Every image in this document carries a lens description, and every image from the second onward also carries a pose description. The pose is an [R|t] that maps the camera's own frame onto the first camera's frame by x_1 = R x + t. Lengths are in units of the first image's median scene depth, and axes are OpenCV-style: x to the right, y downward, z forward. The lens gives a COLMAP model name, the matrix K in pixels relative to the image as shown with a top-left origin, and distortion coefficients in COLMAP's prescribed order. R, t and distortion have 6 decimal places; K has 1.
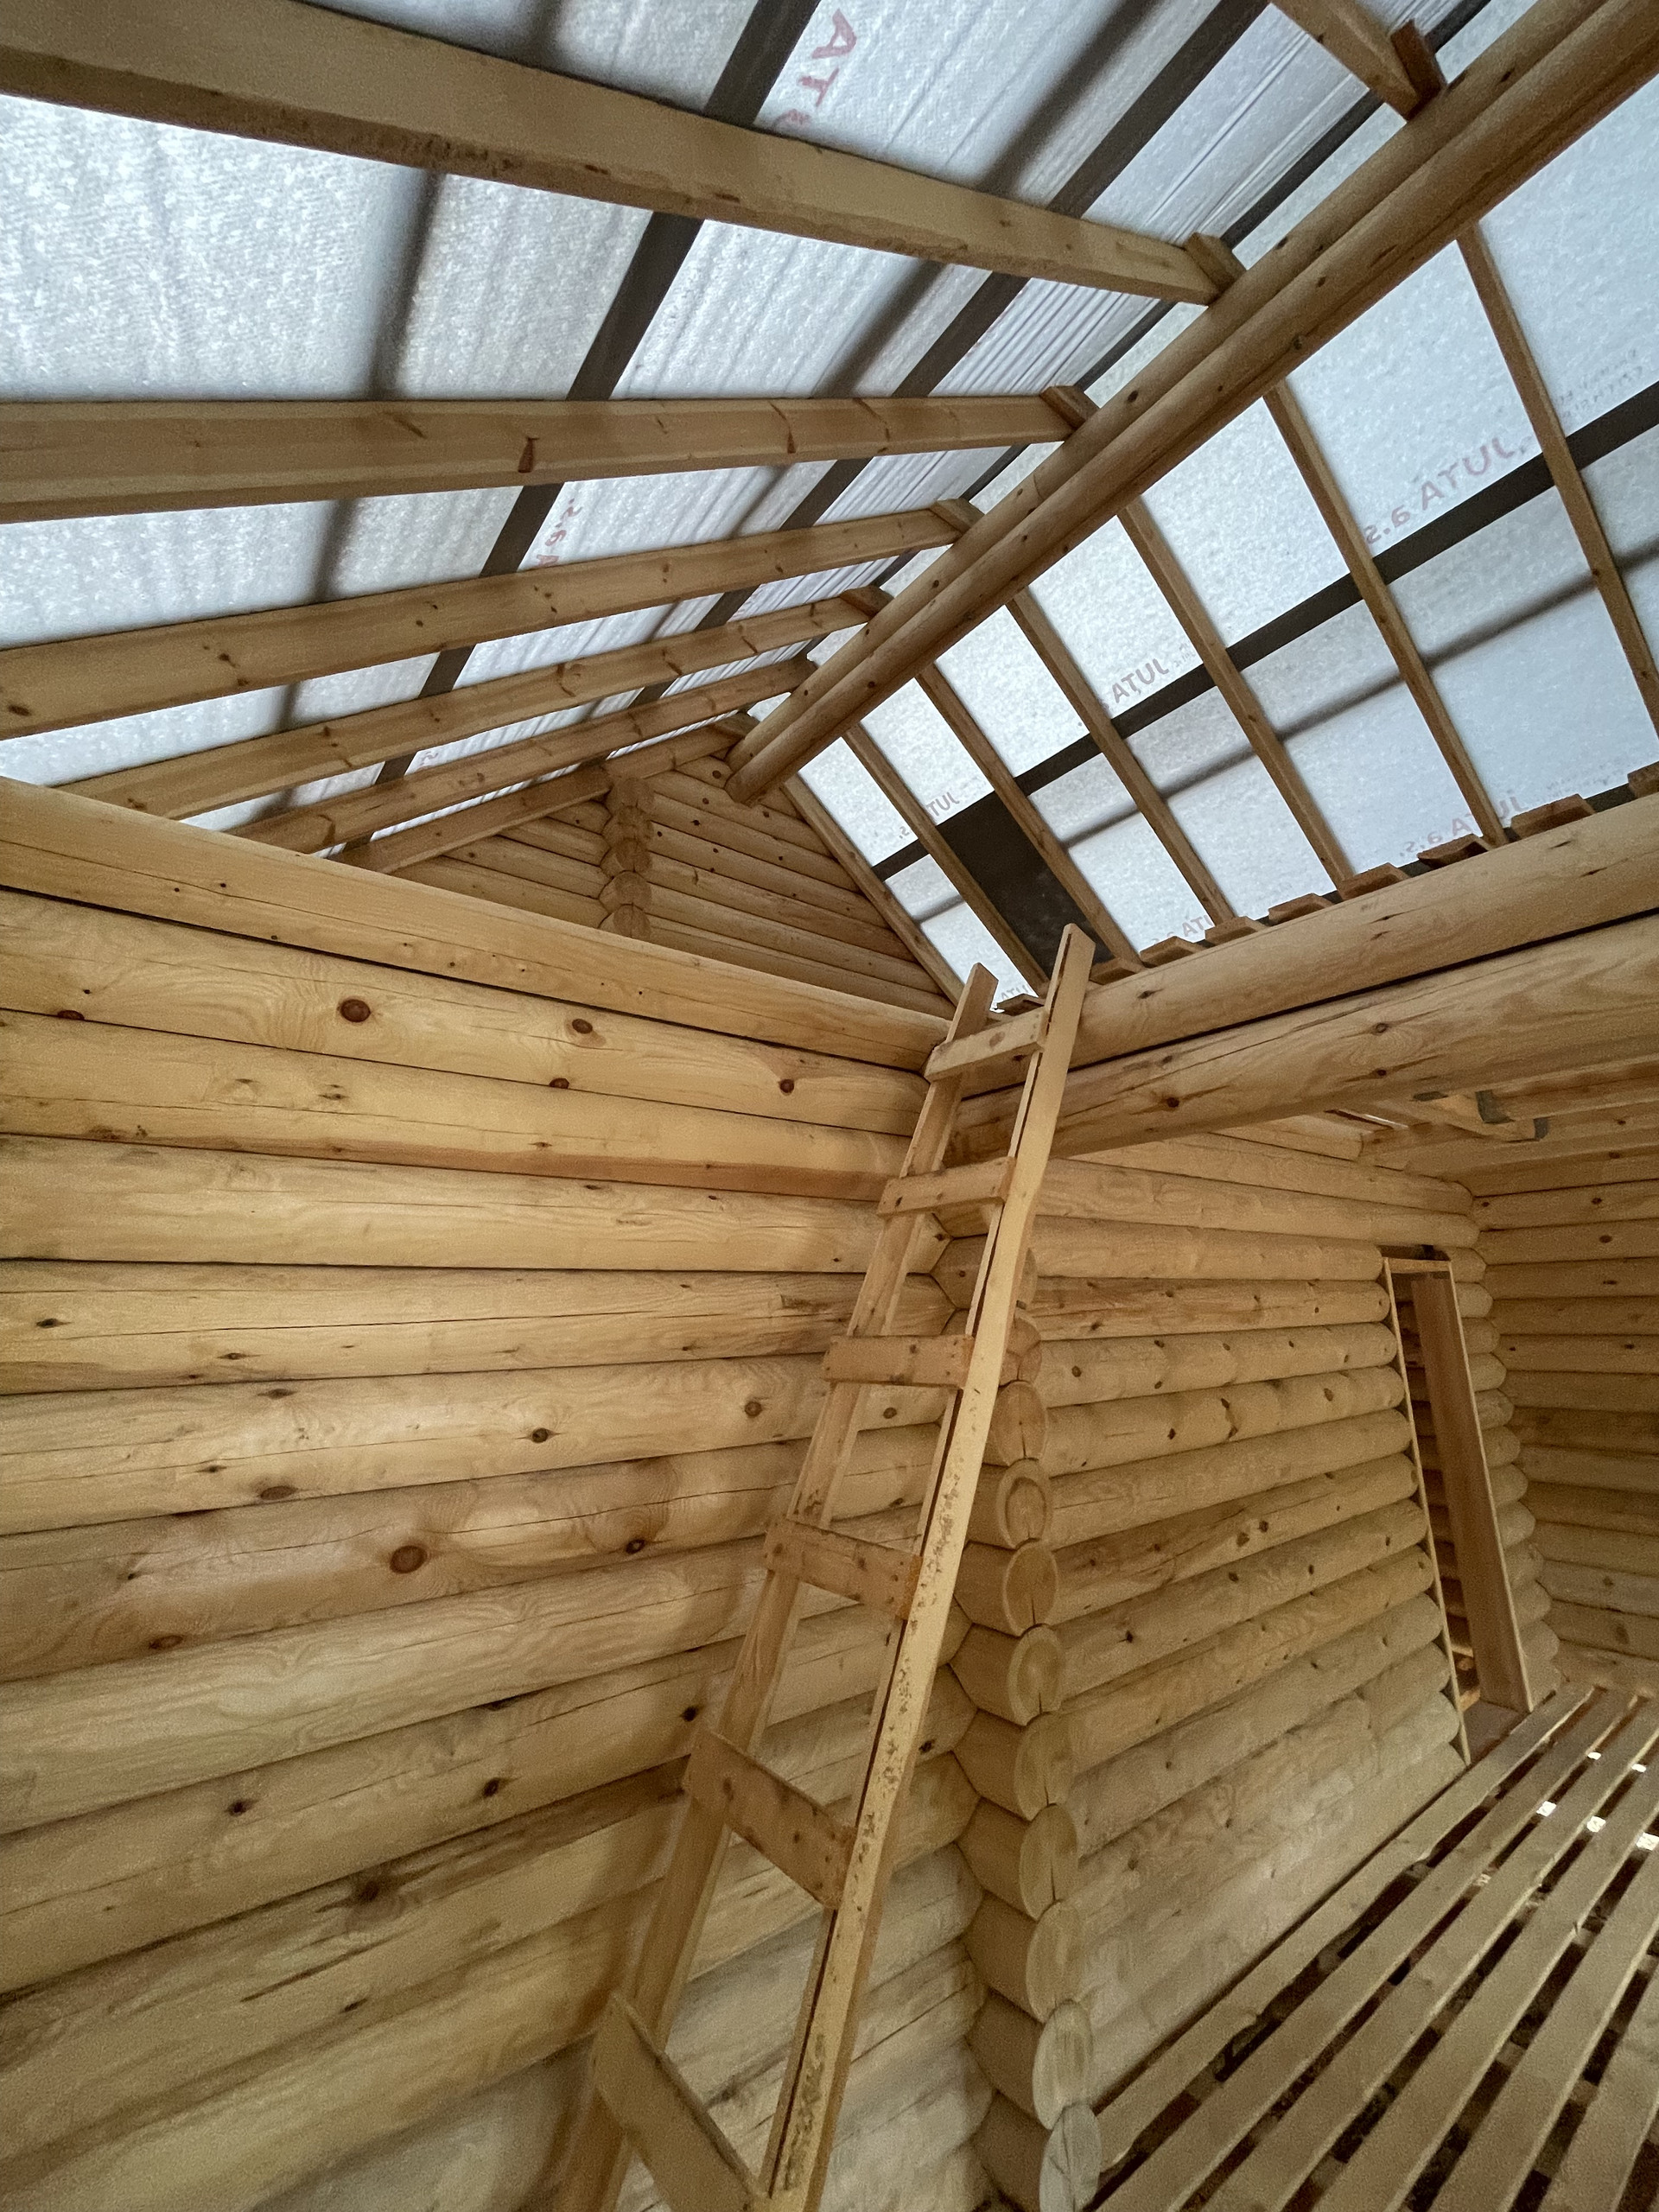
lens RADIAL K [[890.5, 0, 829.5], [0, 890.5, 1106.0], [0, 0, 1]] dist [-0.007148, -0.000024]
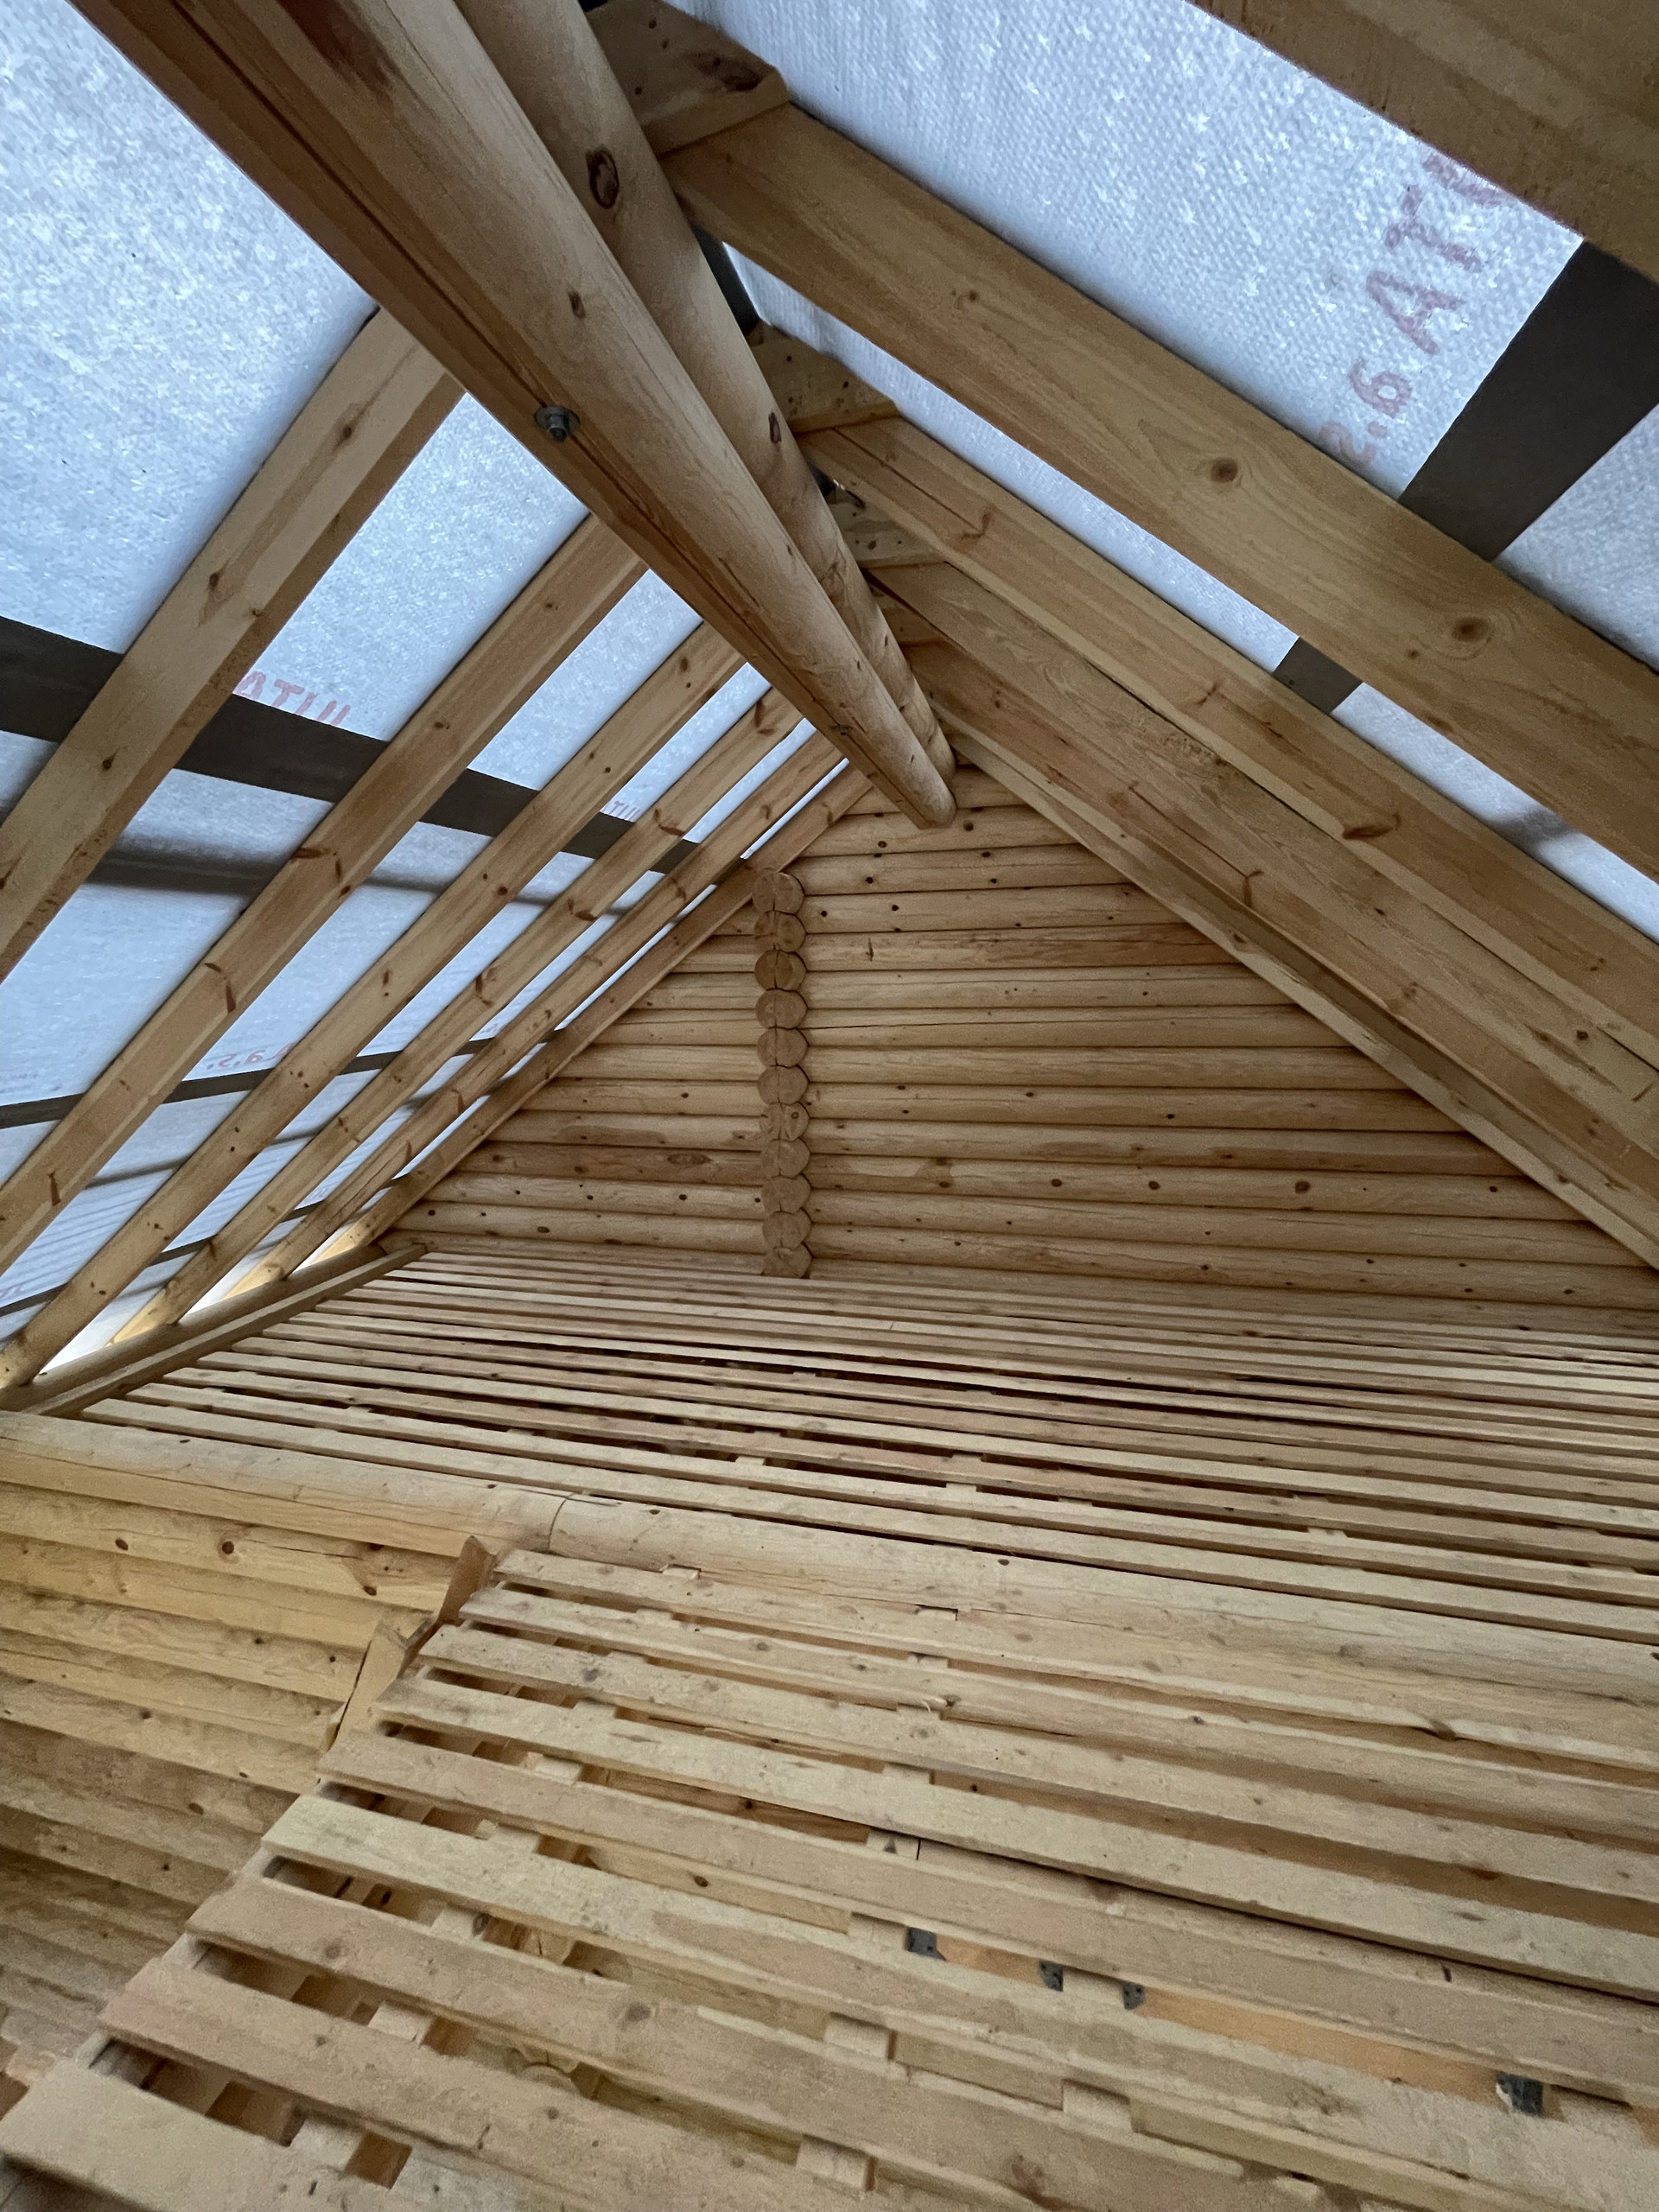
lens RADIAL K [[890.5, 0, 829.5], [0, 890.5, 1106.0], [0, 0, 1]] dist [-0.007148, -0.000024]
pose [[0.616586, 0.131331, -0.776257, 0.767770], [0.183988, 0.934648, 0.304271, -0.589360], [0.765487, -0.330431, 0.552128, 0.682351]]
